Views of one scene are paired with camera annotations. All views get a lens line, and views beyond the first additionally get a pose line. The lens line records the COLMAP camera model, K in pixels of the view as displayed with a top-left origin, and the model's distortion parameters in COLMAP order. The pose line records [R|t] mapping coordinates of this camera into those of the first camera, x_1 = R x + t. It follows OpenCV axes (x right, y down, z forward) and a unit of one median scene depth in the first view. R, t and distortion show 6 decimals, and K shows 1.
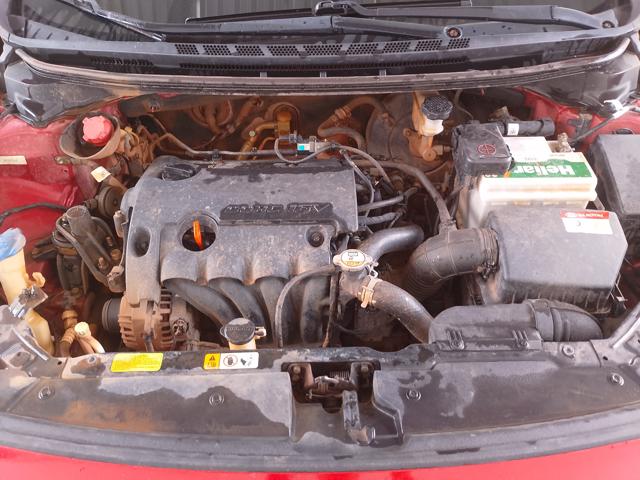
lens RADIAL K [[525.1, 0, 318.9], [0, 525.1, 239.6], [0, 0, 1]] dist [0.011025, 0.002864]
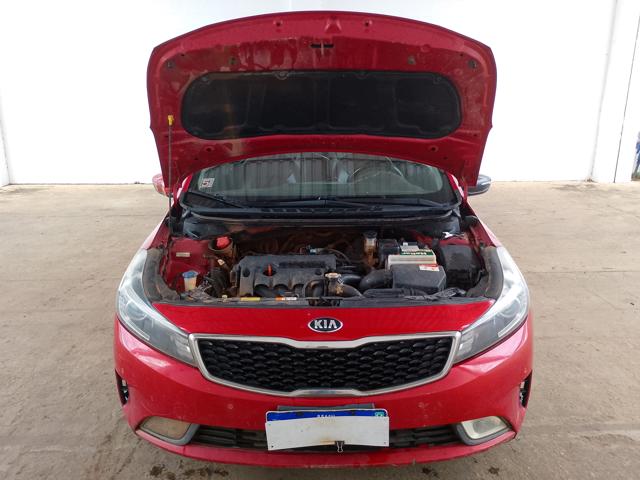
lens RADIAL K [[525.1, 0, 323.6], [0, 525.1, 233.0], [0, 0, 1]] dist [0.011025, 0.002864]
pose [[0.999942, 0.008174, 0.007063, -0.000312], [-0.003905, 0.883138, -0.469098, 0.892338], [-0.010072, 0.469043, 0.883118, -1.123755]]
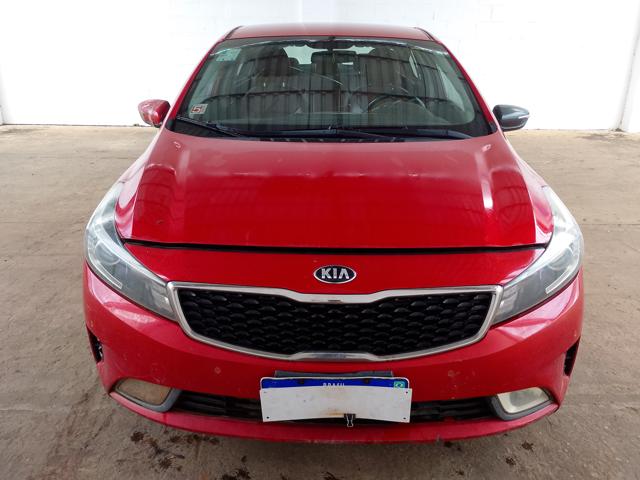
lens RADIAL K [[525.1, 0, 319.9], [0, 525.1, 242.4], [0, 0, 1]] dist [0.011025, 0.002864]
pose [[0.999587, 0.025482, -0.013316, -0.003602], [-0.028608, 0.927724, -0.372169, 0.785107], [0.002870, 0.372396, 0.928070, -0.767701]]
